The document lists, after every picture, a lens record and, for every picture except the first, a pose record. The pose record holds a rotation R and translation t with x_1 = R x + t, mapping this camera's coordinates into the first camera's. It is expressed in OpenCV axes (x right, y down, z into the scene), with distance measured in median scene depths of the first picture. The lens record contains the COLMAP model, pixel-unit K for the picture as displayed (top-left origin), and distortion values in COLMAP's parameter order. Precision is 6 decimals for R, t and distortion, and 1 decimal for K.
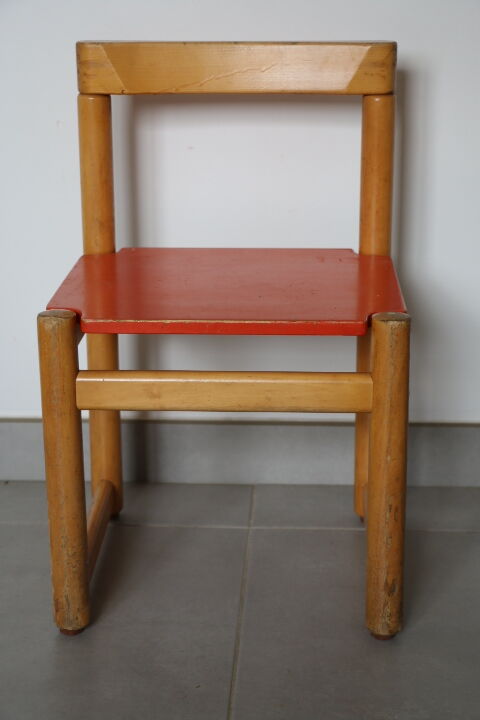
lens RADIAL K [[1426.4, 0, 237.2], [0, 1426.4, 355.0], [0, 0, 1]] dist [0.190511, 0.000000]
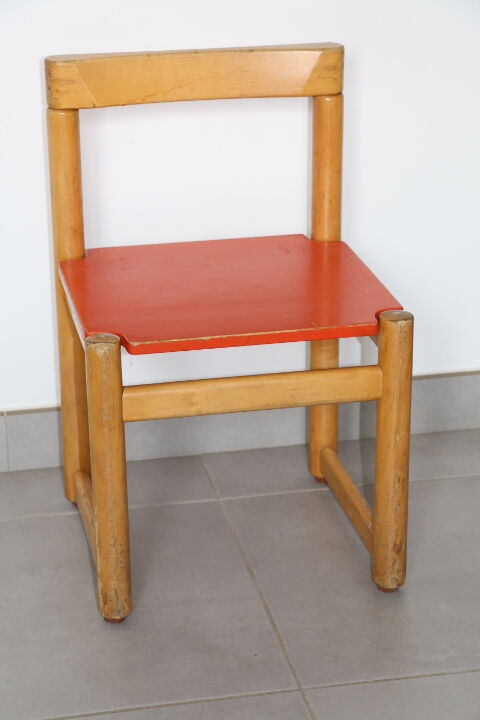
lens RADIAL K [[1759.2, 0, 239.1], [0, 1759.2, 357.0], [0, 0, 1]] dist [0.286580, 0.000000]
pose [[0.967421, -0.093241, 0.235377, -0.324566], [0.071967, 0.992637, 0.097430, -0.130954], [-0.242728, -0.077317, 0.967008, -0.308902]]
